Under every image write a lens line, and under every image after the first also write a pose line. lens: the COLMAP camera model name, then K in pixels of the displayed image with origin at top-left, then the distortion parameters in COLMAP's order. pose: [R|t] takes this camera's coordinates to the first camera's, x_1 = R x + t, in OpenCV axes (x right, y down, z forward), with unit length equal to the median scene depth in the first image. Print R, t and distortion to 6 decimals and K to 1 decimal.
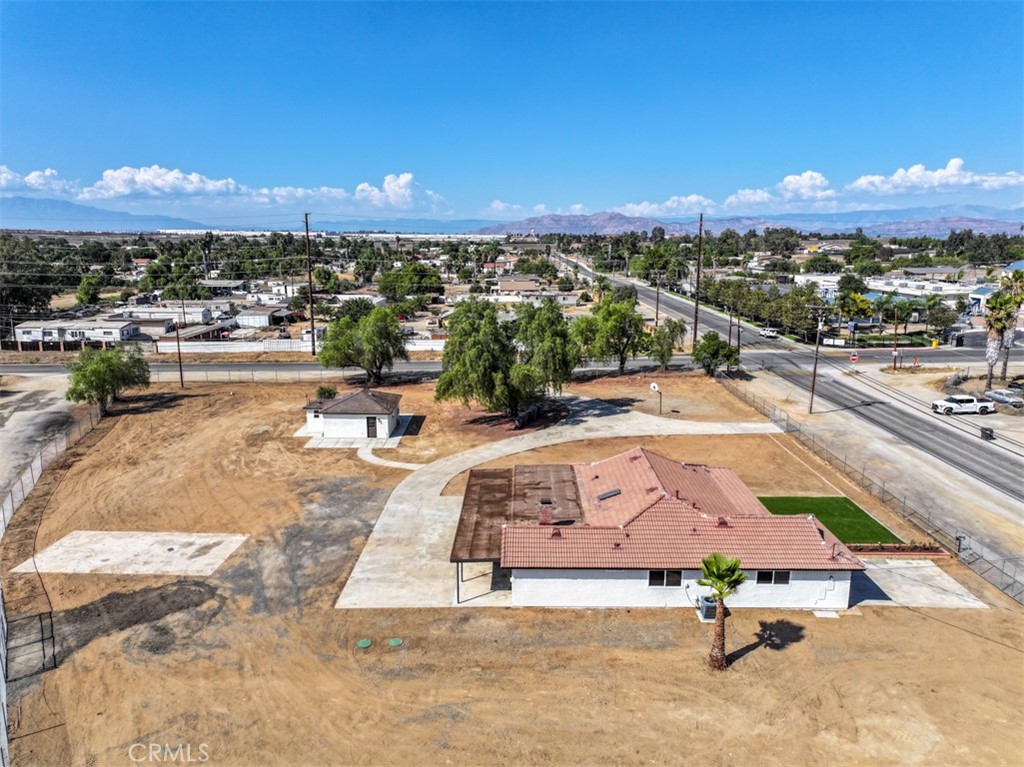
lens RADIAL K [[720.4, 0, 513.5], [0, 720.4, 384.0], [0, 0, 1]] dist [-0.007199, 0.017689]
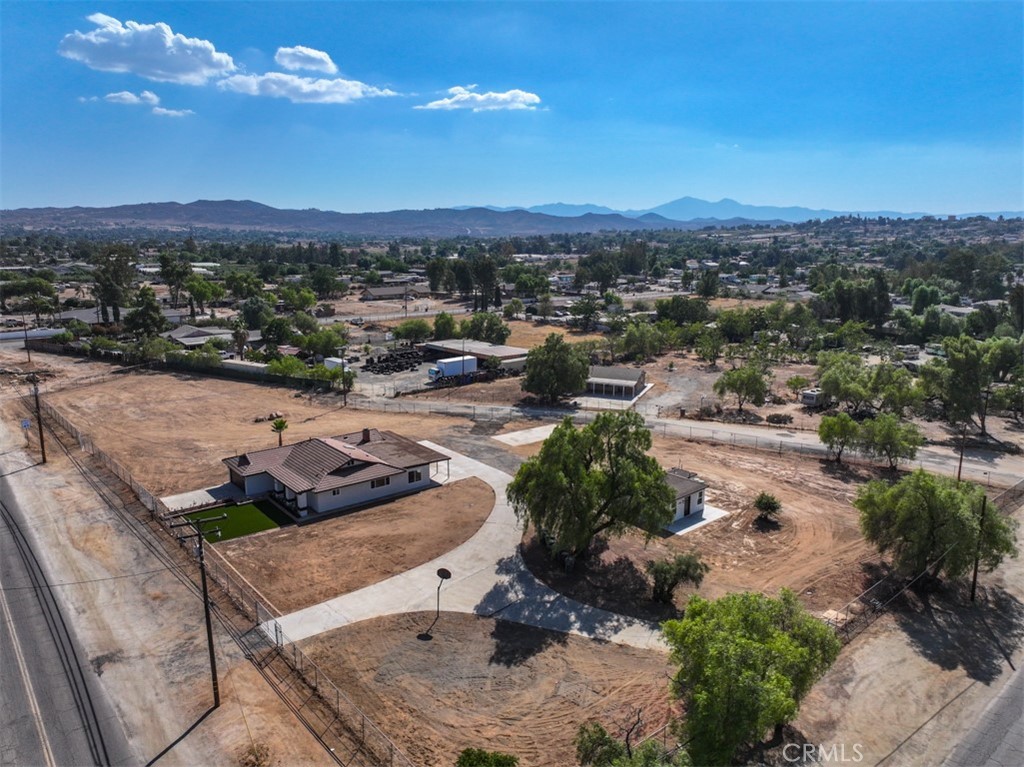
lens RADIAL K [[720.4, 0, 517.1], [0, 720.4, 380.7], [0, 0, 1]] dist [-0.007199, 0.017689]
pose [[-0.768191, 0.126236, -0.627652, 0.449431], [-0.132922, 0.927558, 0.349238, -0.343536], [0.626270, 0.351710, -0.695762, 1.177937]]
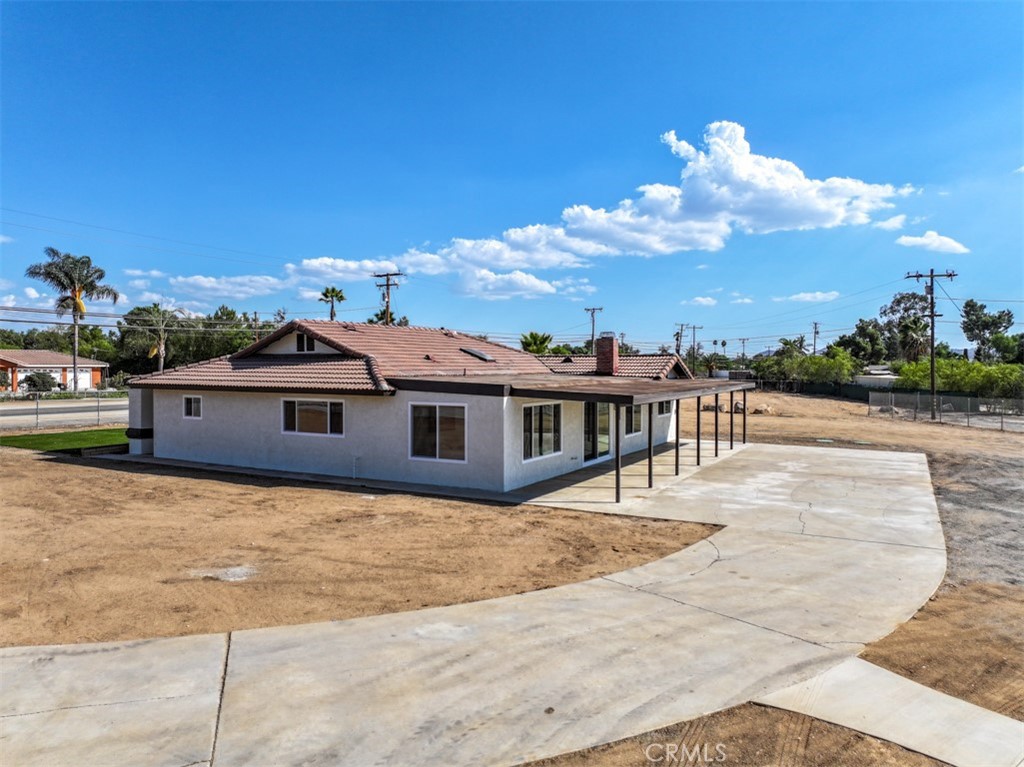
lens RADIAL K [[720.4, 0, 521.3], [0, 720.4, 384.9], [0, 0, 1]] dist [-0.007199, 0.017689]
pose [[-0.885677, -0.017833, 0.463959, -0.088723], [0.086443, 0.975457, 0.202511, 0.023863], [-0.456184, 0.219465, -0.862399, 0.706711]]
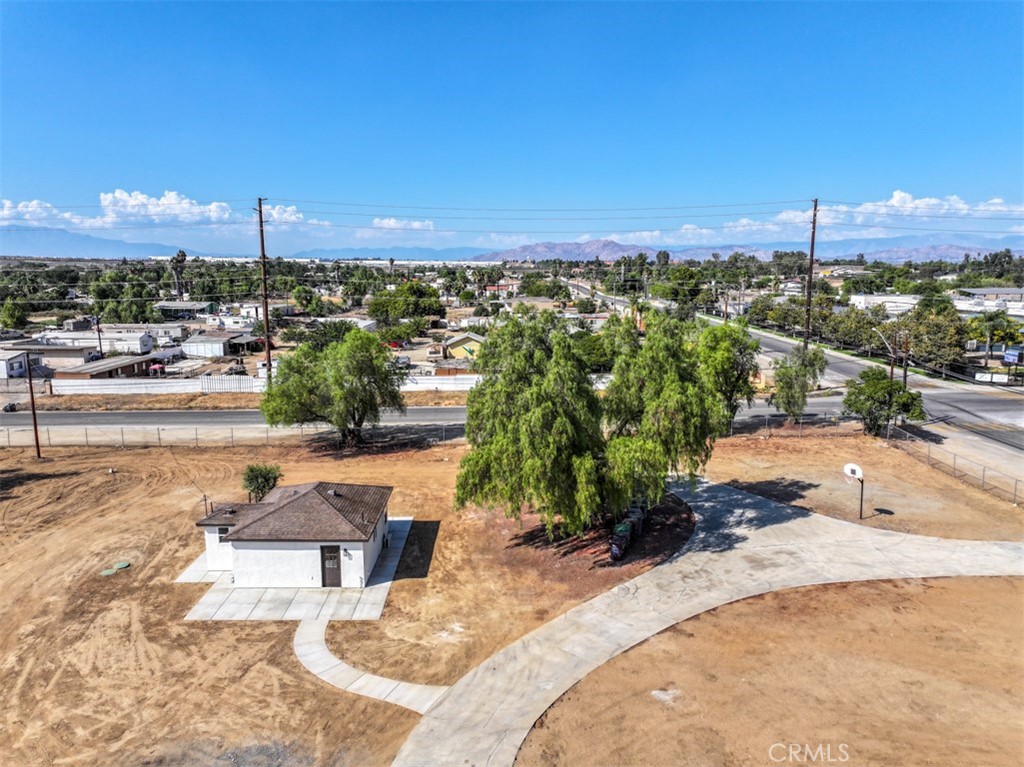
lens RADIAL K [[720.4, 0, 513.9], [0, 720.4, 387.9], [0, 0, 1]] dist [-0.007199, 0.017689]
pose [[0.999960, -0.001585, 0.008781, -0.054422], [0.001866, 0.999483, -0.032086, -0.033904], [-0.008726, 0.032101, 0.999447, 0.362462]]
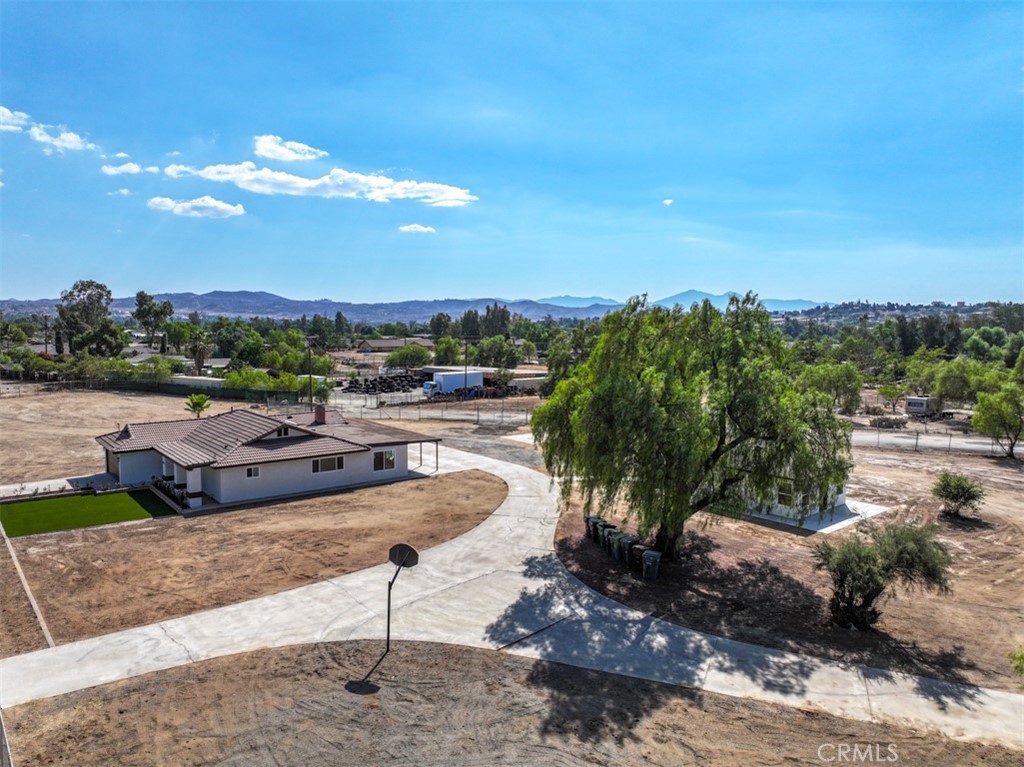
lens RADIAL K [[720.4, 0, 513.8], [0, 720.4, 383.7], [0, 0, 1]] dist [-0.007199, 0.017689]
pose [[-0.778261, 0.049709, -0.625970, 0.288692], [-0.128985, 0.962950, 0.236835, -0.126489], [0.614551, 0.265060, -0.743014, 1.007108]]
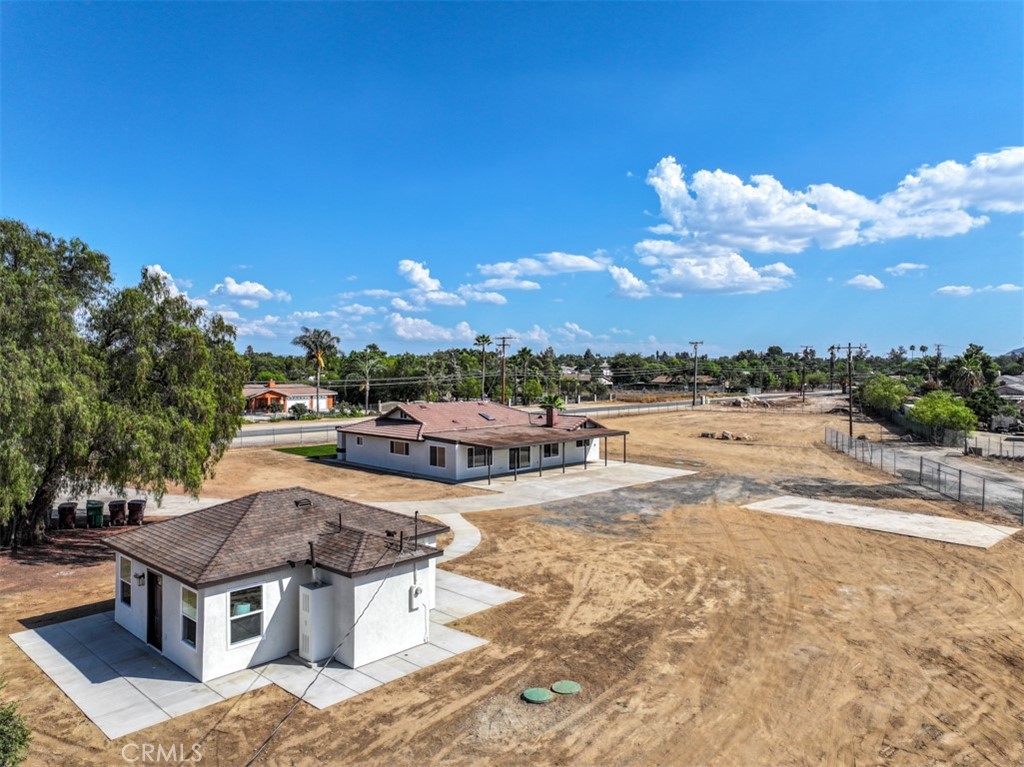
lens RADIAL K [[720.4, 0, 514.1], [0, 720.4, 376.7], [0, 0, 1]] dist [-0.007199, 0.017689]
pose [[-0.716805, -0.014193, 0.697129, -0.380463], [0.135093, 0.978022, 0.158818, -0.057682], [-0.684062, 0.208019, -0.699134, 0.865119]]
